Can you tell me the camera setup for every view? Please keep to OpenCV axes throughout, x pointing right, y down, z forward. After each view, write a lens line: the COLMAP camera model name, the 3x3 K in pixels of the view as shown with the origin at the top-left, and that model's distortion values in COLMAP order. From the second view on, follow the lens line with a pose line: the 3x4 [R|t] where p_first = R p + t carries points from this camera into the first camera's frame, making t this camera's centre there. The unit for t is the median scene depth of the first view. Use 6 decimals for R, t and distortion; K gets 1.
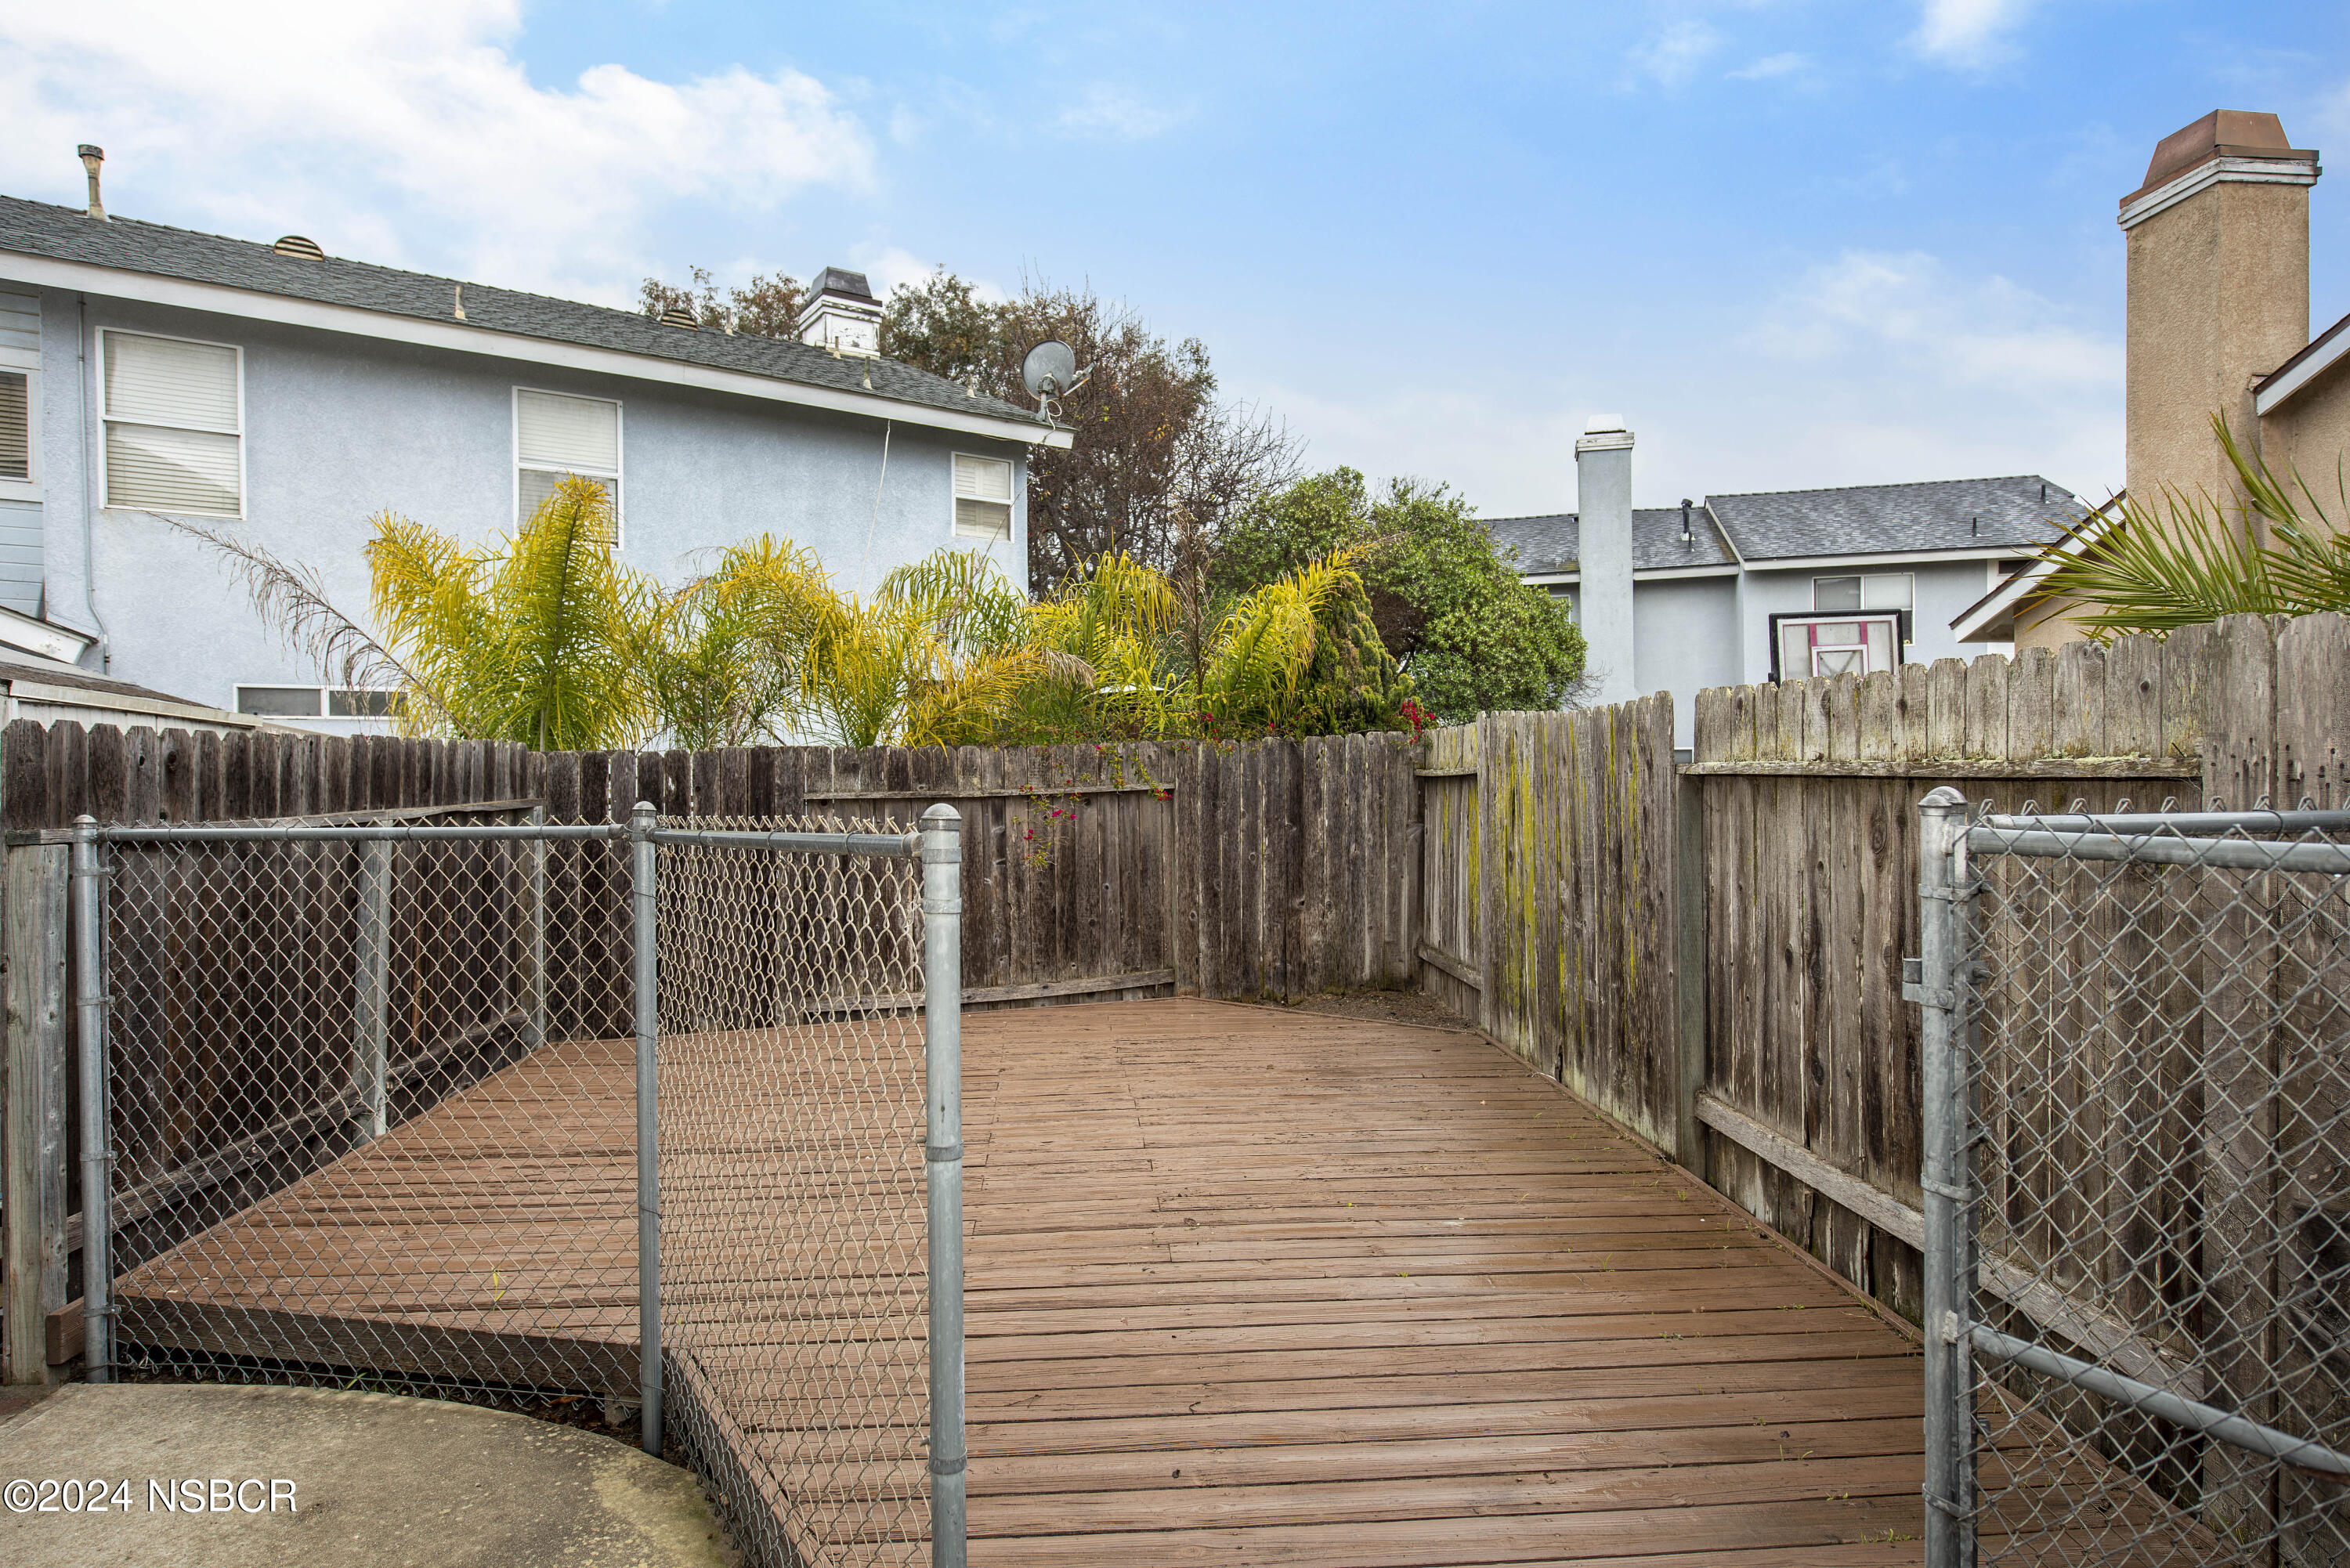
lens RADIAL K [[1058.3, 0, 1149.9], [0, 1058.3, 771.3], [0, 0, 1]] dist [0.000298, -0.000225]
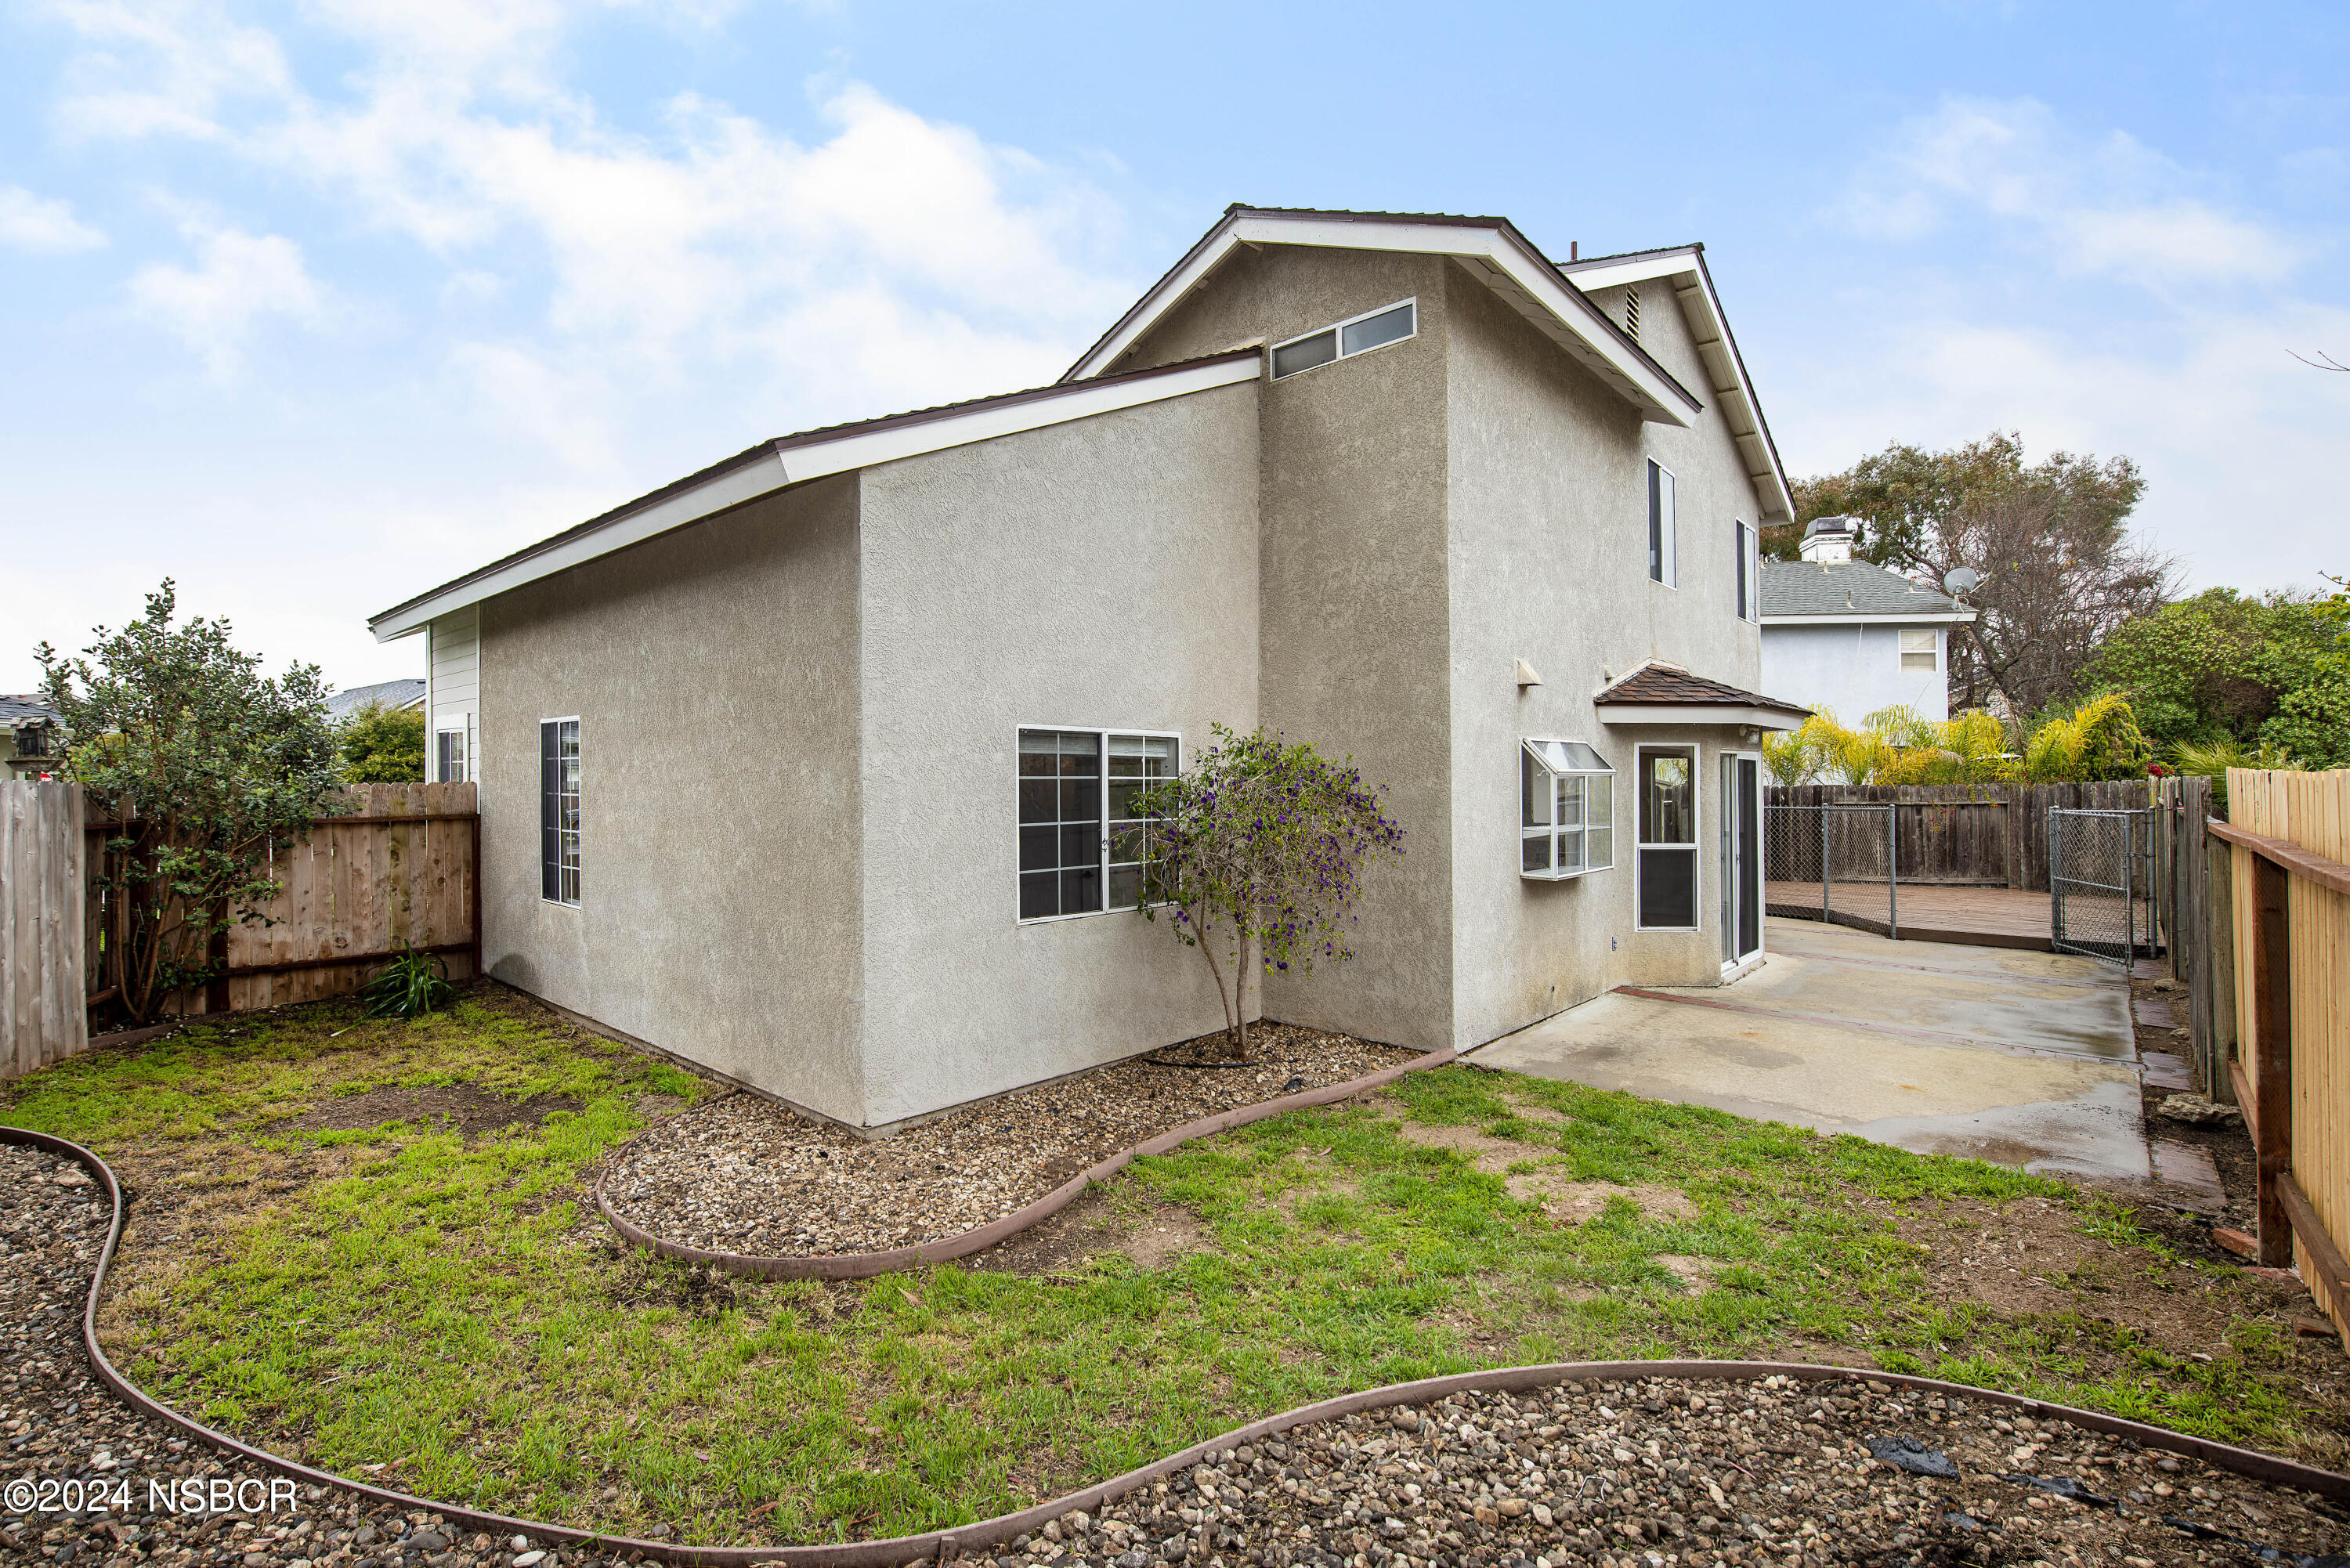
lens RADIAL K [[1058.3, 0, 1149.9], [0, 1058.3, 771.3], [0, 0, 1]] dist [0.000298, -0.000225]
pose [[0.695064, 0.000902, -0.718948, 0.395966], [-0.003295, 0.999993, -0.001931, -0.045495], [0.718941, 0.003711, 0.695062, -2.077549]]
